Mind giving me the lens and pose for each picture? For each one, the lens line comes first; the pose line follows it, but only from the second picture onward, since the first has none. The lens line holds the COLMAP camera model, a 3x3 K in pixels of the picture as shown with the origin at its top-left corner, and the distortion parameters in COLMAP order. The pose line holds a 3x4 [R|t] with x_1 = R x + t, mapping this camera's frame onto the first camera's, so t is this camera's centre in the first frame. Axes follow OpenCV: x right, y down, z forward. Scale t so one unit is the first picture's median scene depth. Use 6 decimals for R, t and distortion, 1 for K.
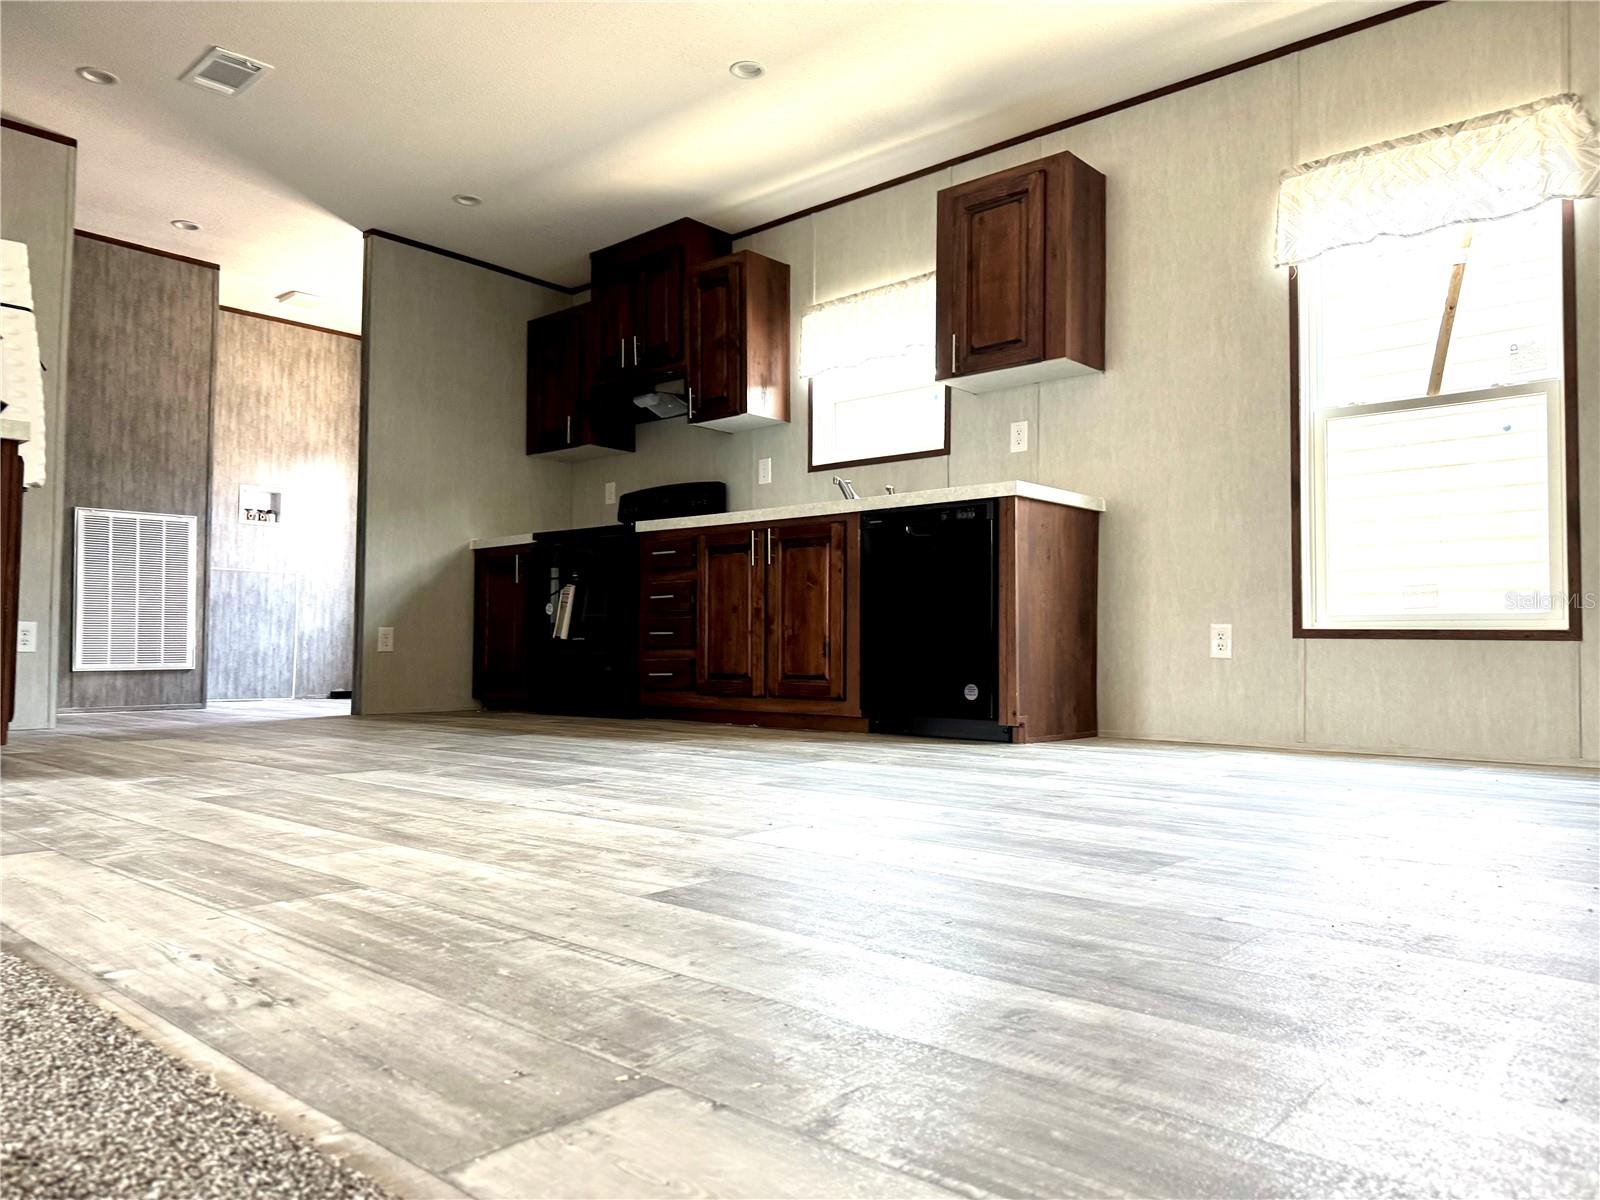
lens RADIAL K [[1127.0, 0, 800.8], [0, 1127.0, 640.9], [0, 0, 1]] dist [0.037978, -0.047289]
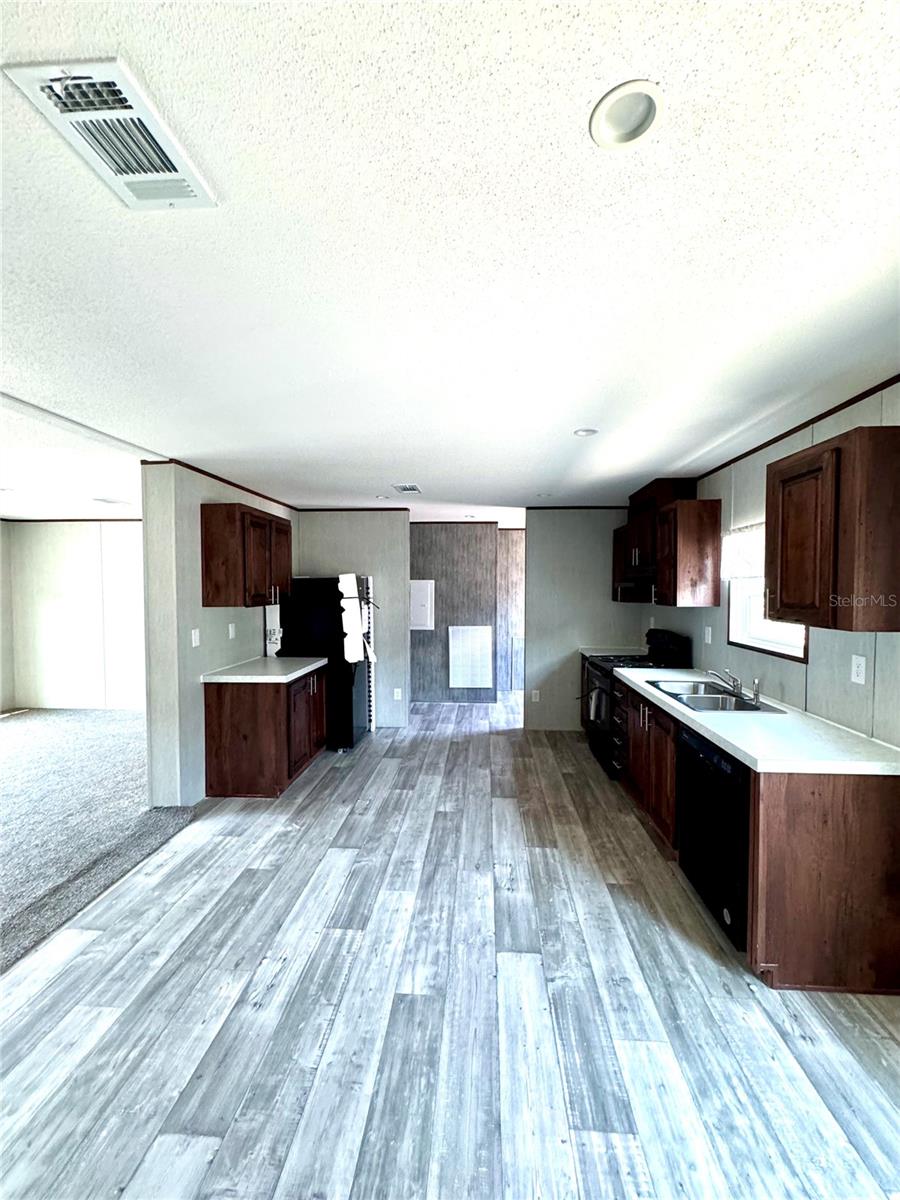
lens RADIAL K [[478.1, 0, 449.8], [0, 478.1, 603.2], [0, 0, 1]] dist [-0.002999, 0.001147]
pose [[0.601439, 0.018334, -0.798708, 0.289891], [0.025701, 0.998775, 0.042280, -0.245594], [0.798505, -0.045956, 0.600231, 0.365684]]
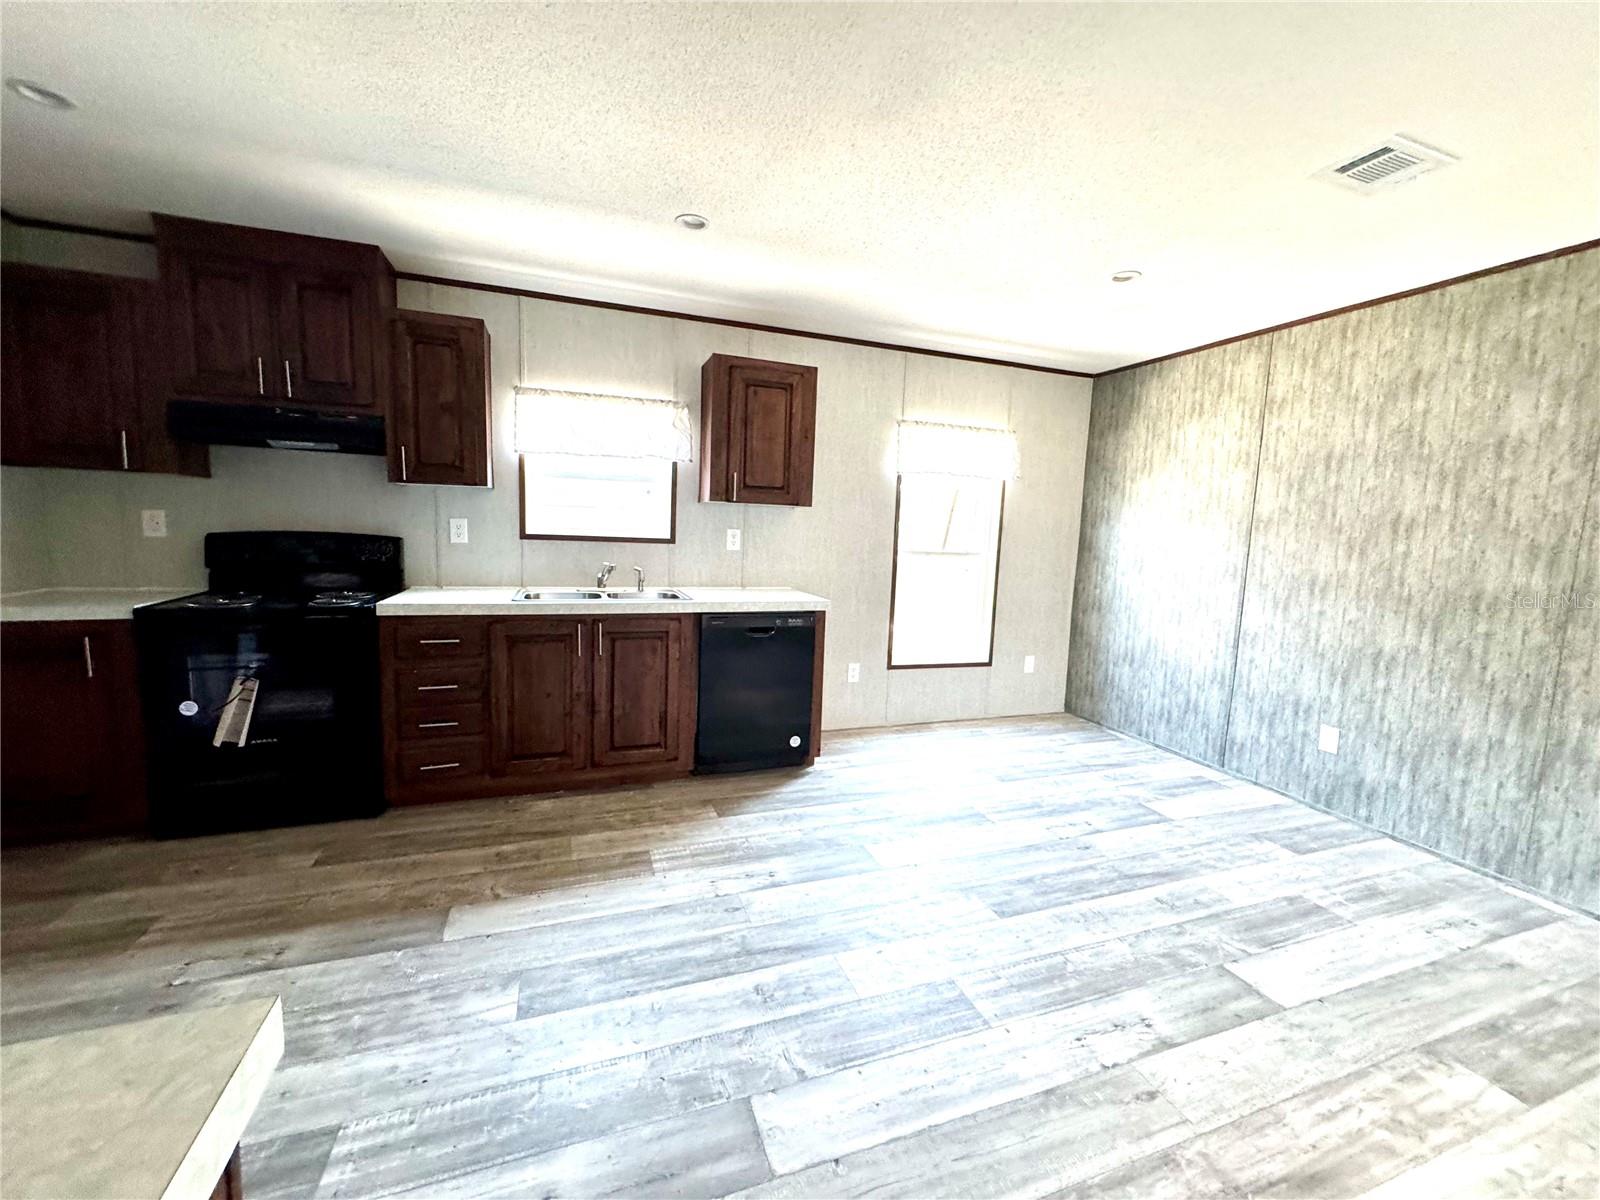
lens RADIAL K [[637.5, 0, 802.0], [0, 637.5, 598.3], [0, 0, 1]] dist [-0.002999, 0.001147]
pose [[0.488867, -0.096188, 0.867039, -0.422248], [-0.051667, 0.988965, 0.138846, -0.199734], [-0.870827, -0.112674, 0.478503, 0.471584]]
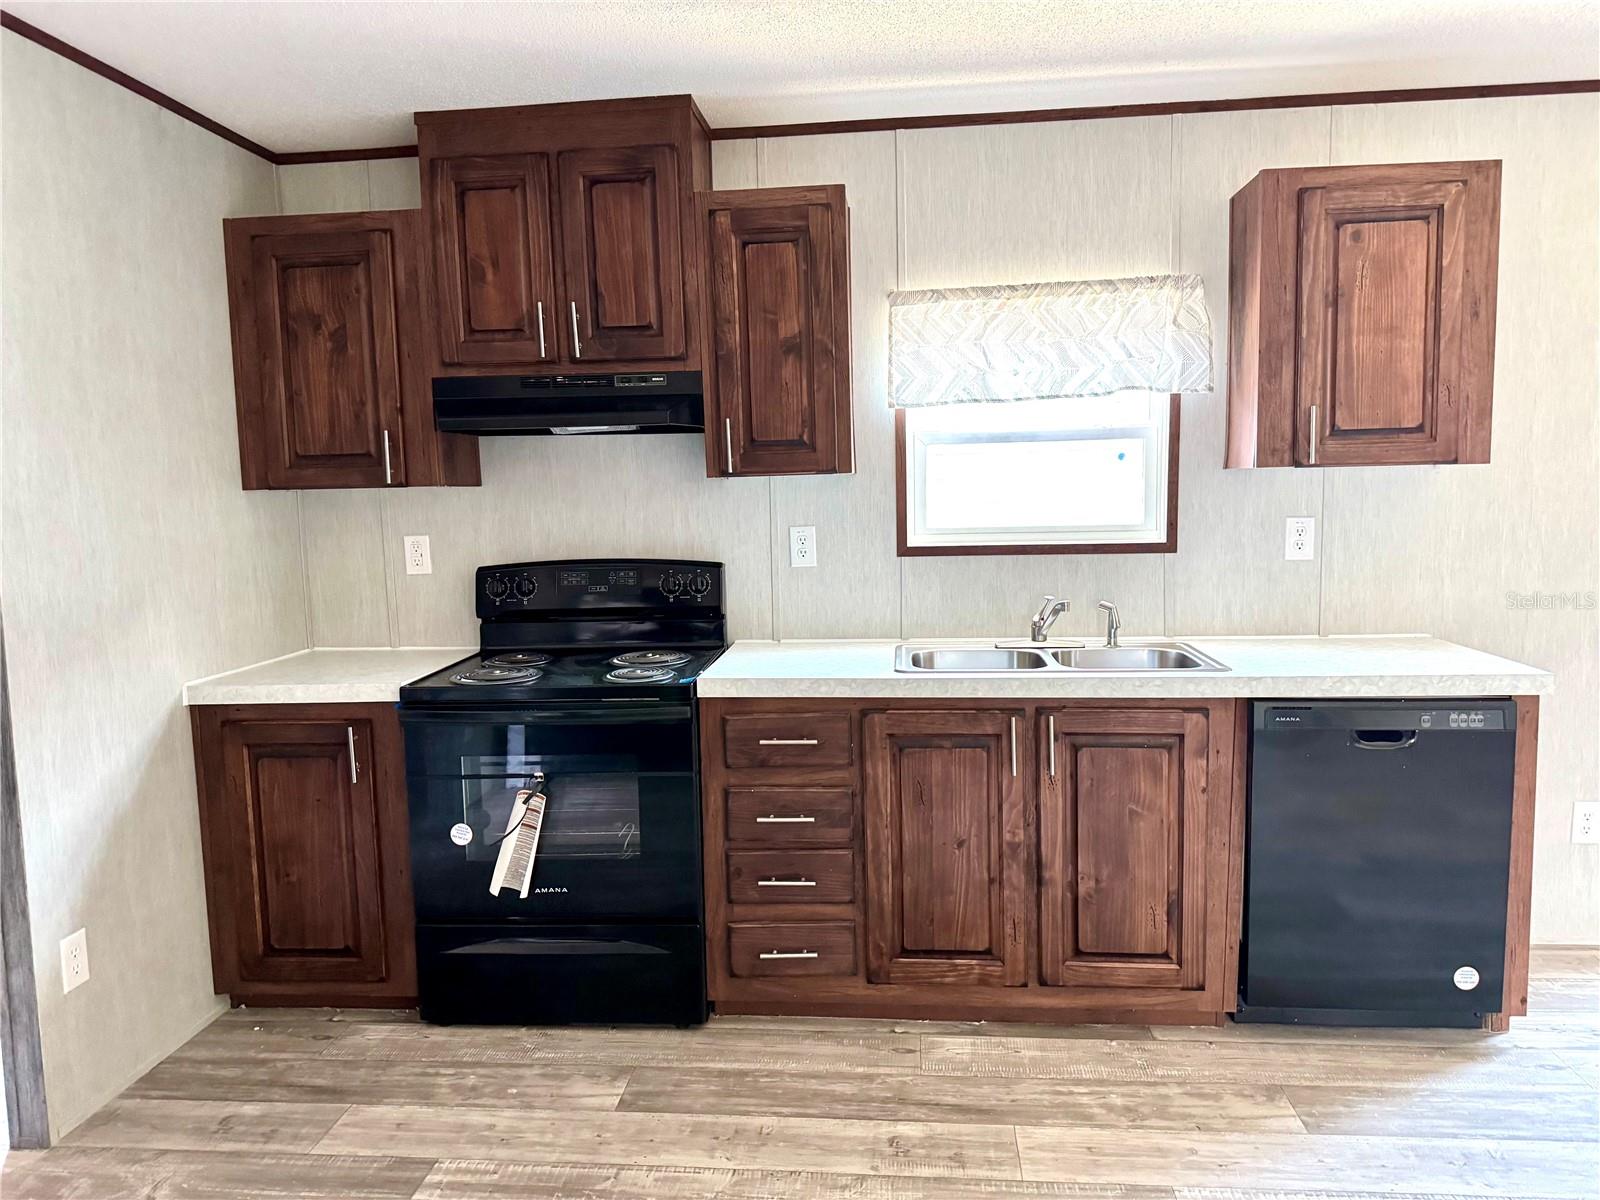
lens RADIAL K [[1127.0, 0, 807.6], [0, 1127.0, 593.5], [0, 0, 1]] dist [0.037978, -0.047289]
pose [[0.814996, -0.096267, 0.571414, -0.414685], [0.023812, 0.990835, 0.132965, -0.221315], [-0.578977, -0.094759, 0.809819, 0.536568]]
